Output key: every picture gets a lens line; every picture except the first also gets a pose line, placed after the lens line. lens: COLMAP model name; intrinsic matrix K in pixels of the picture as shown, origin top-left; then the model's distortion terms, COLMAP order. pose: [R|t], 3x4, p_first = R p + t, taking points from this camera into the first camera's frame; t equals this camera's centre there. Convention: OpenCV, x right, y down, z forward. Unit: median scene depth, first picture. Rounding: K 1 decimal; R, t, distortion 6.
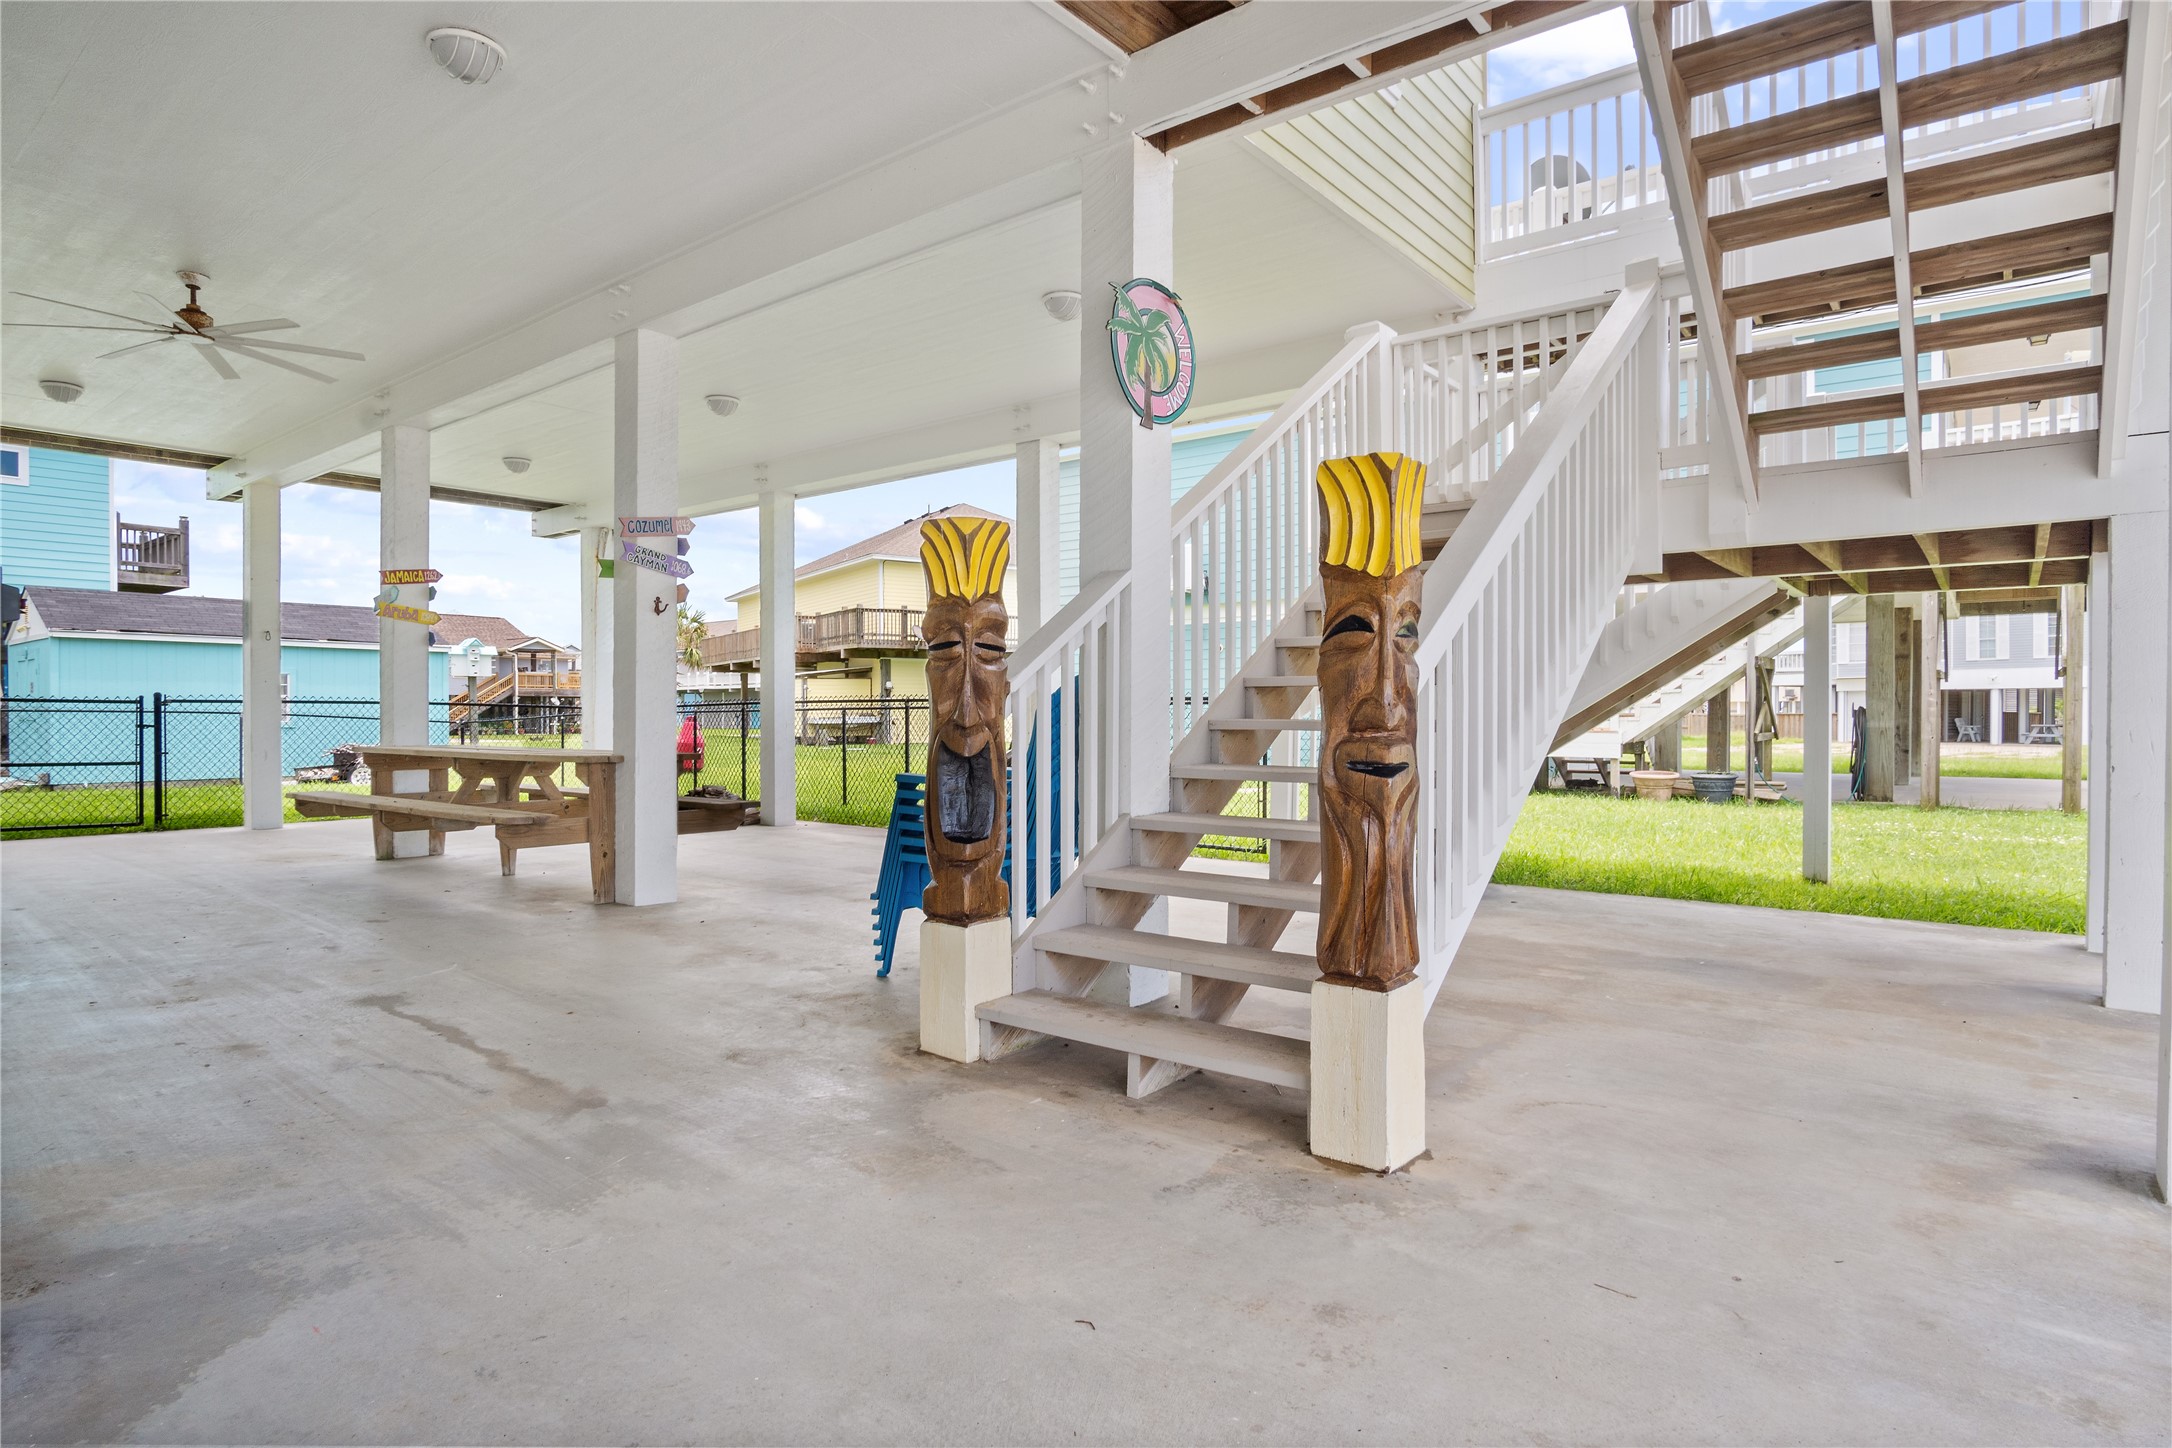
lens RADIAL K [[1163.8, 0, 1093.4], [0, 1163.8, 725.3], [0, 0, 1]] dist [-0.027012, 0.000741]
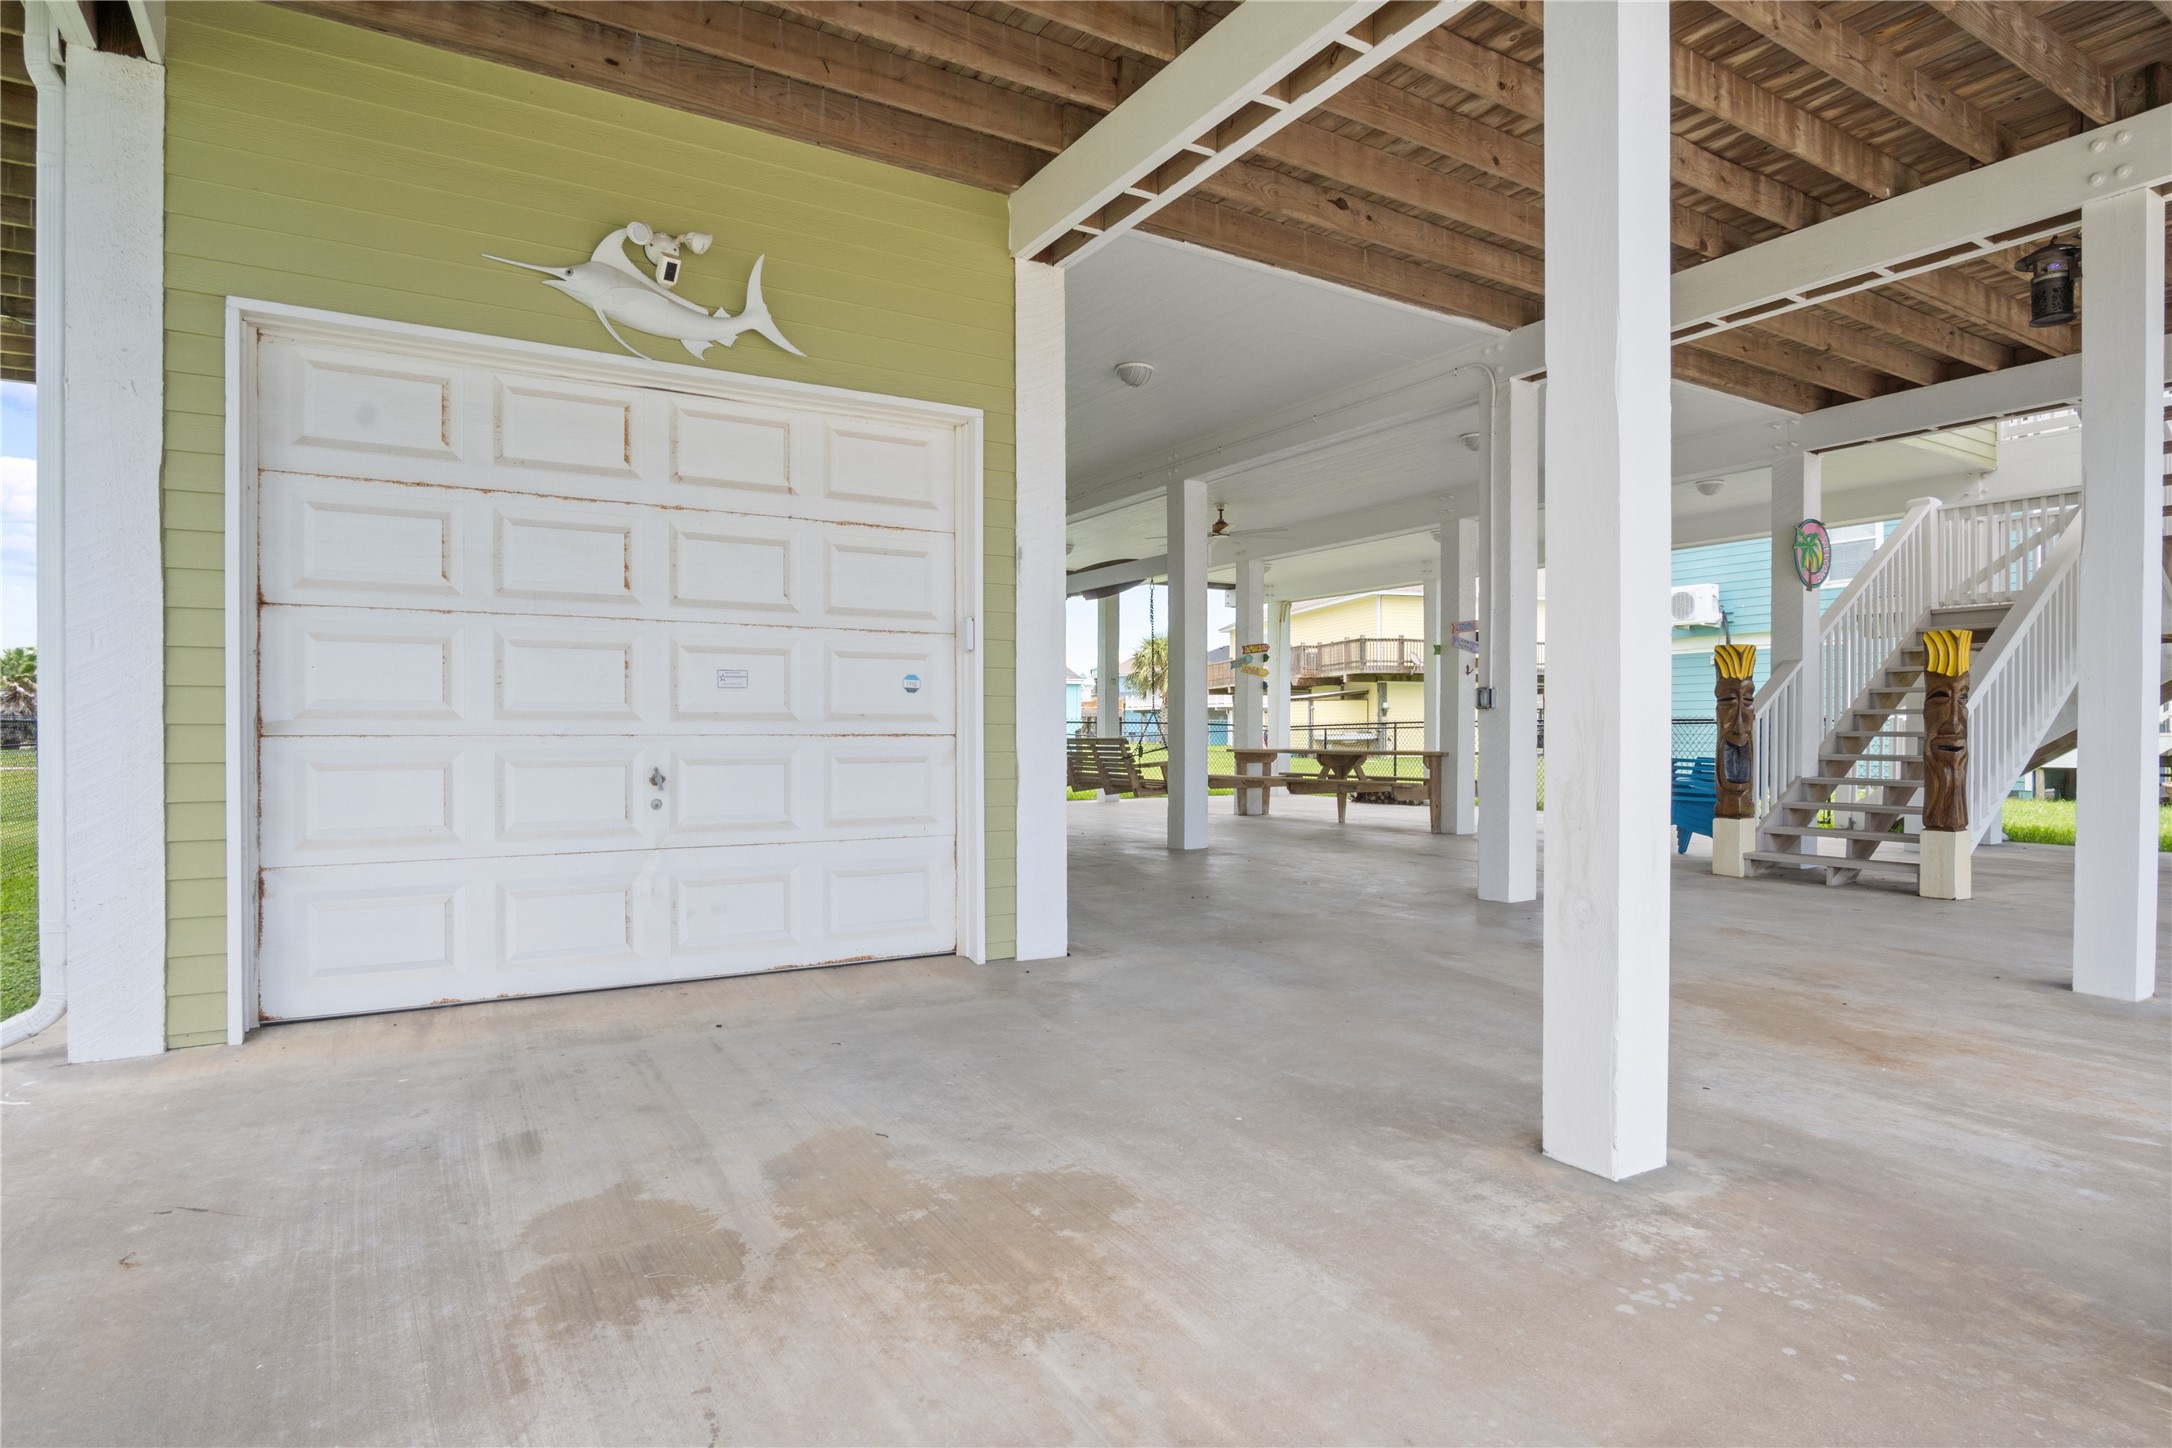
lens RADIAL K [[1175.7, 0, 1094.3], [0, 1175.7, 740.2], [0, 0, 1]] dist [-0.025095, 0.001491]
pose [[0.940489, 0.002673, -0.339813, -0.437492], [-0.003571, 0.999992, -0.002018, 0.019616], [0.339805, 0.003111, 0.940491, -1.358693]]
